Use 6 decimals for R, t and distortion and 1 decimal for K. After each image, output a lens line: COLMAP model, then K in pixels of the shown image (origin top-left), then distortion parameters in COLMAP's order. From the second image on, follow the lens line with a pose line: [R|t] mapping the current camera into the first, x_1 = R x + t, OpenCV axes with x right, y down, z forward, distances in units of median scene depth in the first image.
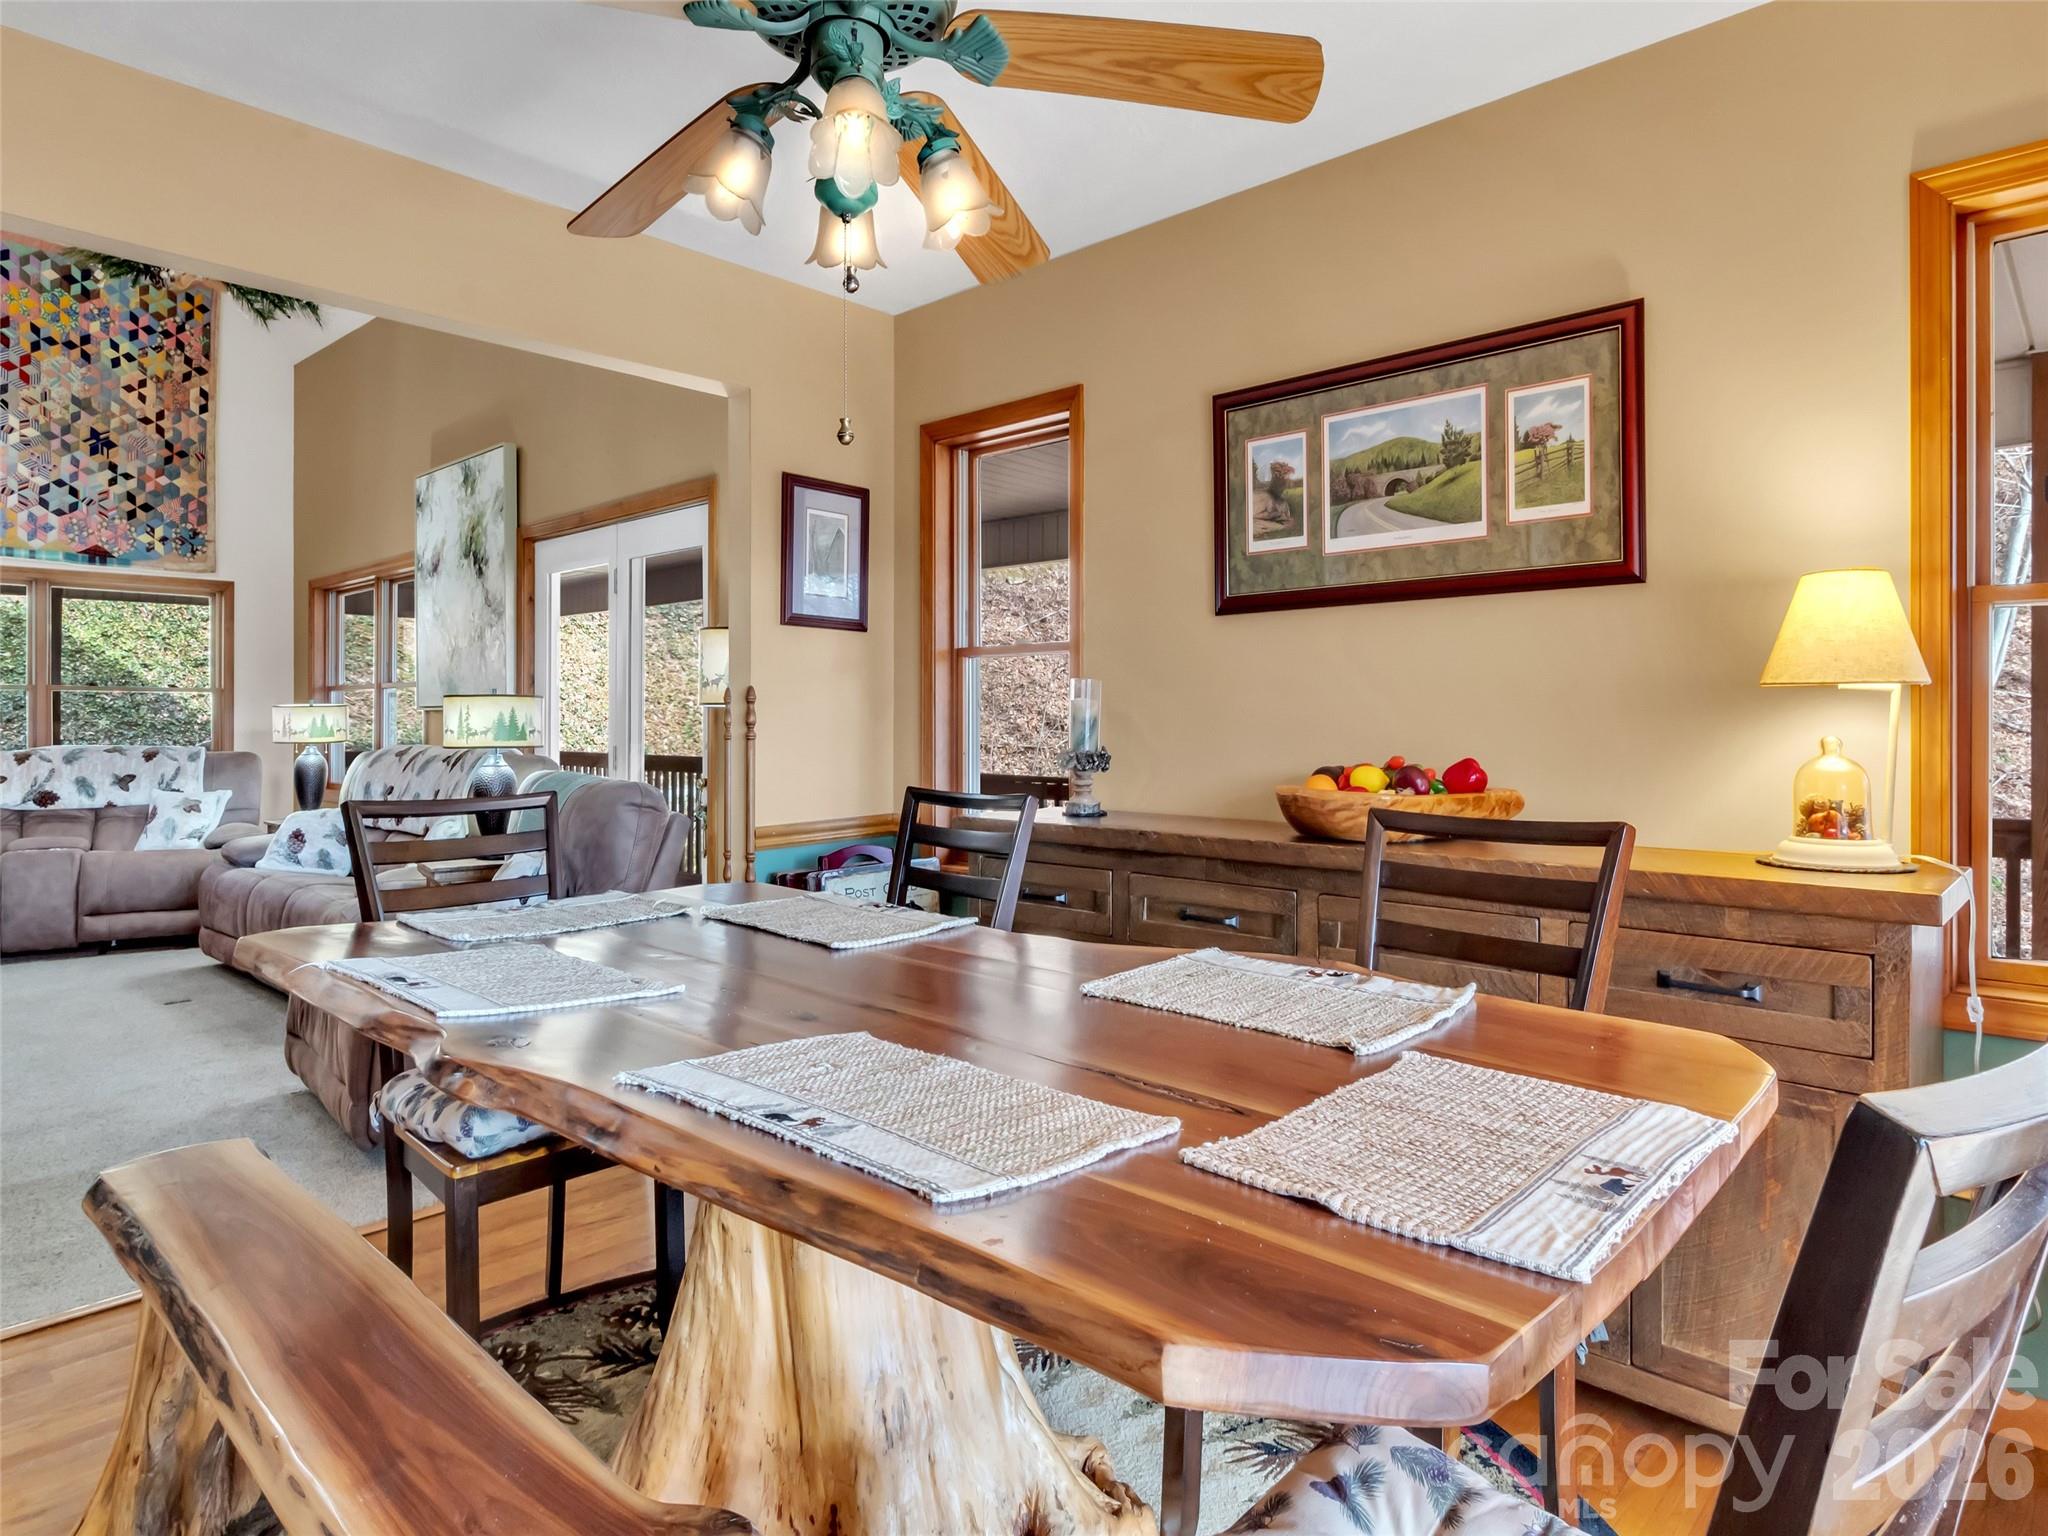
lens RADIAL K [[1172.9, 0, 1024.5], [0, 1172.9, 719.1], [0, 0, 1]] dist [0.000093, 0.001878]
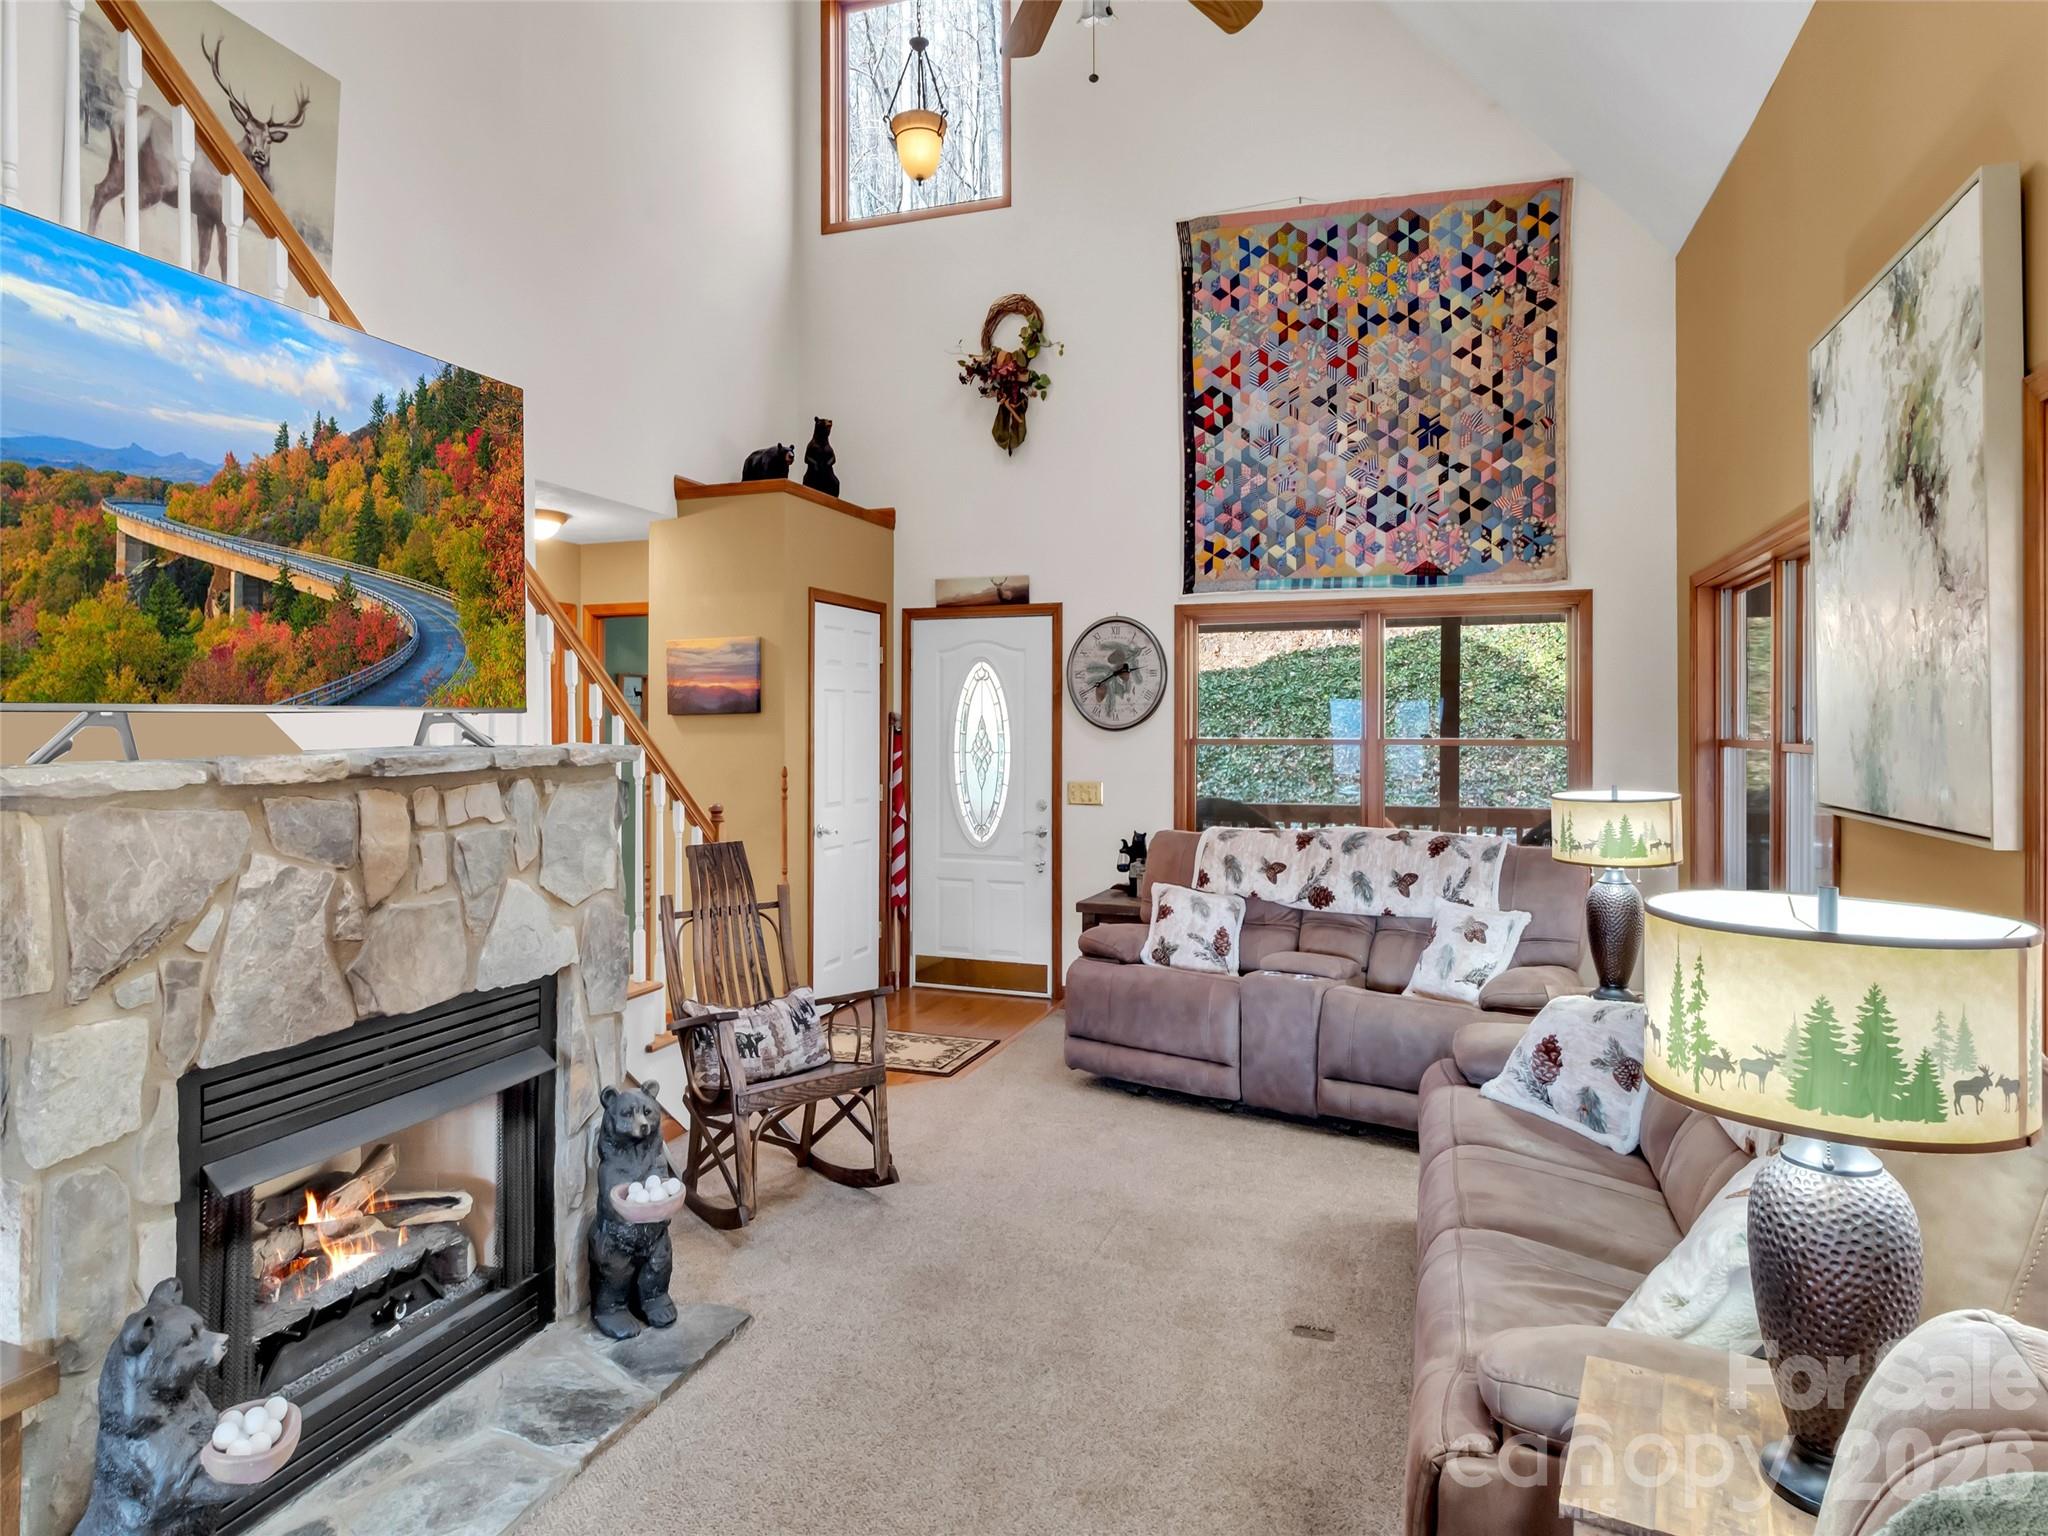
lens RADIAL K [[1172.9, 0, 1026.2], [0, 1172.9, 709.7], [0, 0, 1]] dist [0.000093, 0.001878]
pose [[0.383258, -0.007952, -0.923607, -0.168348], [0.000615, 0.999965, -0.008354, -0.042789], [0.923641, 0.002634, 0.383249, 0.455327]]
